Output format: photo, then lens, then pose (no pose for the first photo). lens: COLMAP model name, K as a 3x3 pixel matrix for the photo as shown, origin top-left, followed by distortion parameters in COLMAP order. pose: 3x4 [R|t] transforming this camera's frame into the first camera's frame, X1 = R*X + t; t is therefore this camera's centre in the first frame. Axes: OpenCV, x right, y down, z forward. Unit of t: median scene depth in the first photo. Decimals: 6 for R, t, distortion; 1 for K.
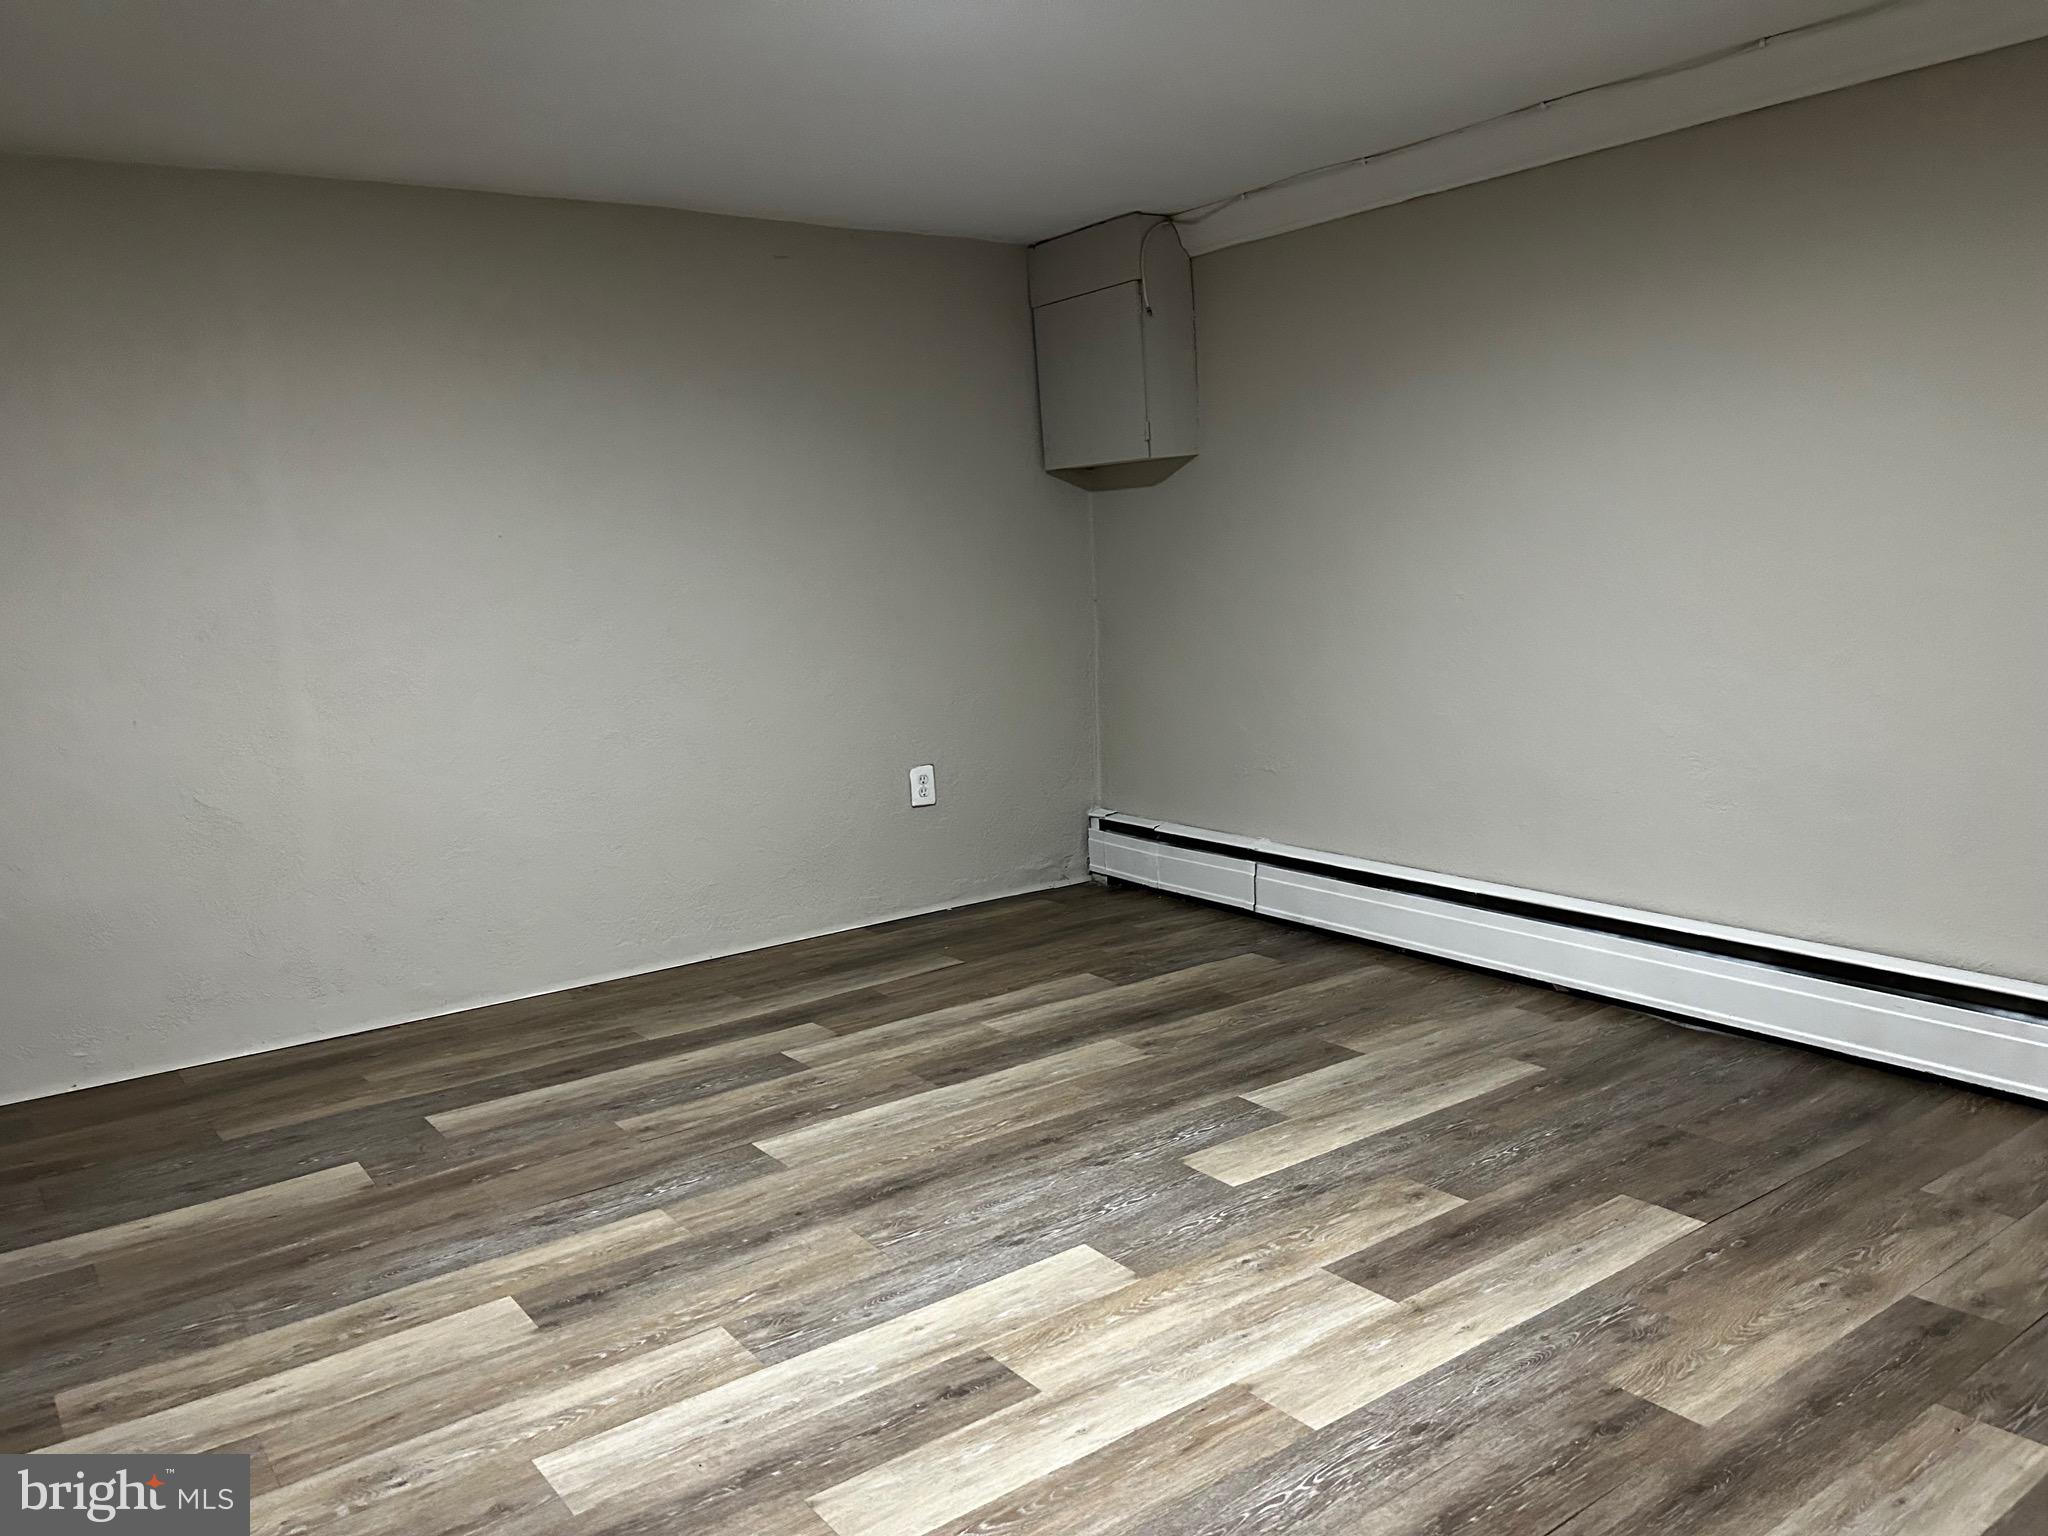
lens RADIAL K [[1546.6, 0, 1008.5], [0, 1546.6, 772.1], [0, 0, 1]] dist [0.061544, -0.069819]
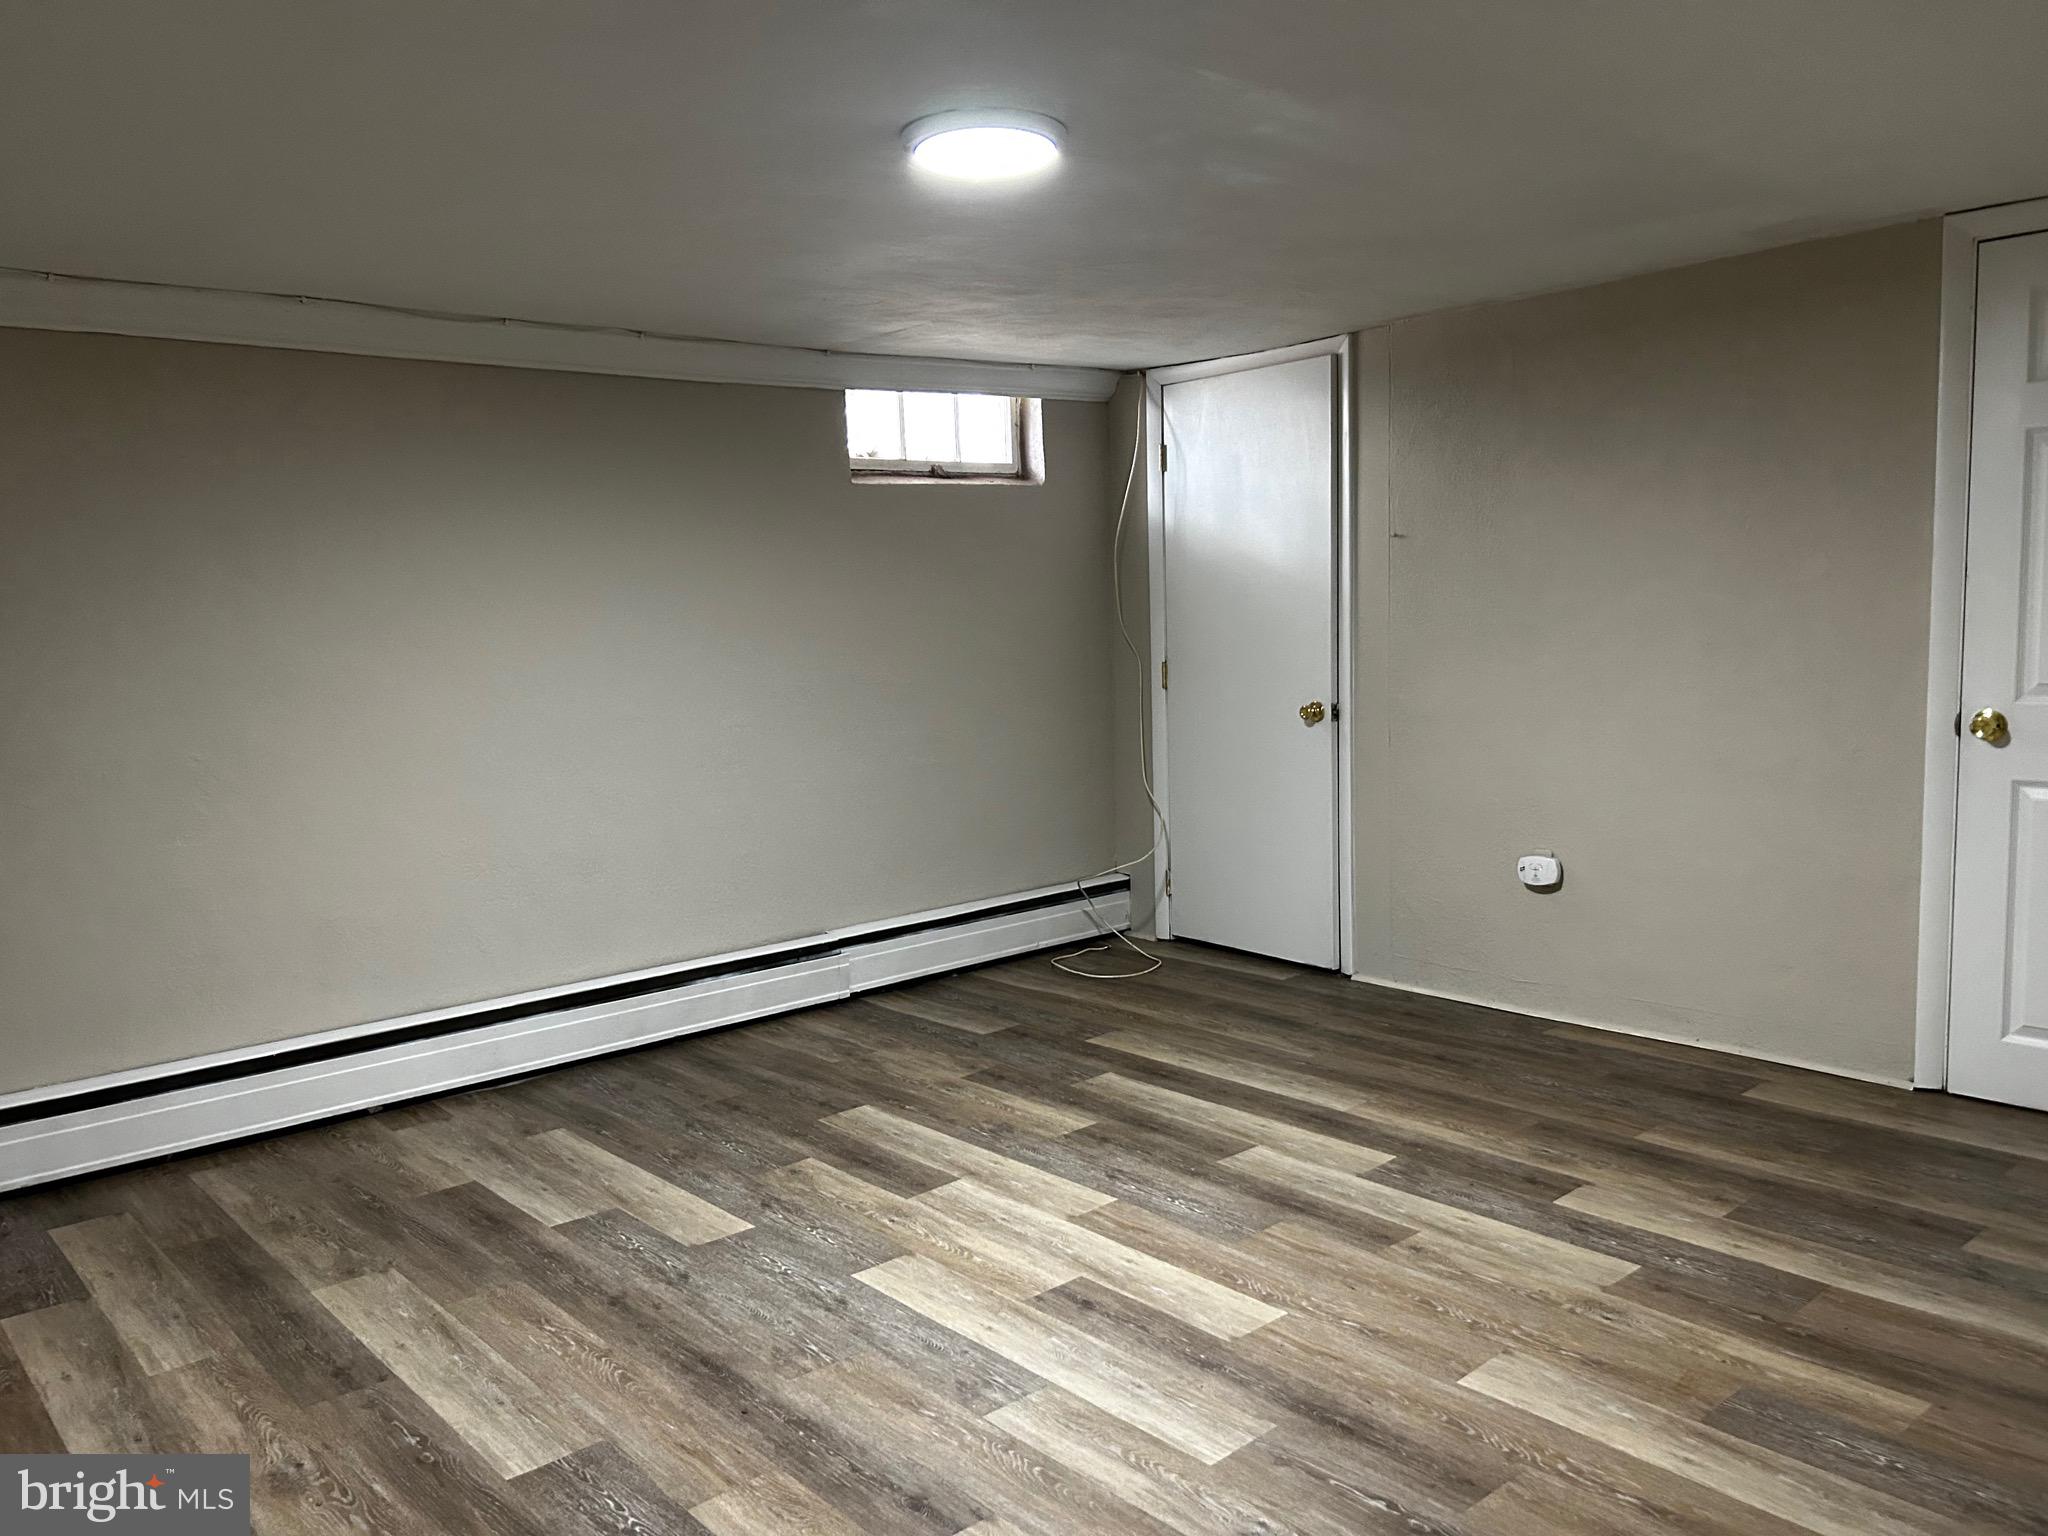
lens RADIAL K [[1546.6, 0, 1008.2], [0, 1546.6, 770.2], [0, 0, 1]] dist [0.061544, -0.069819]
pose [[-0.072424, -0.061697, 0.995464, -1.027938], [0.190164, 0.978921, 0.074507, -0.123994], [-0.979077, 0.194697, -0.059165, 0.820856]]
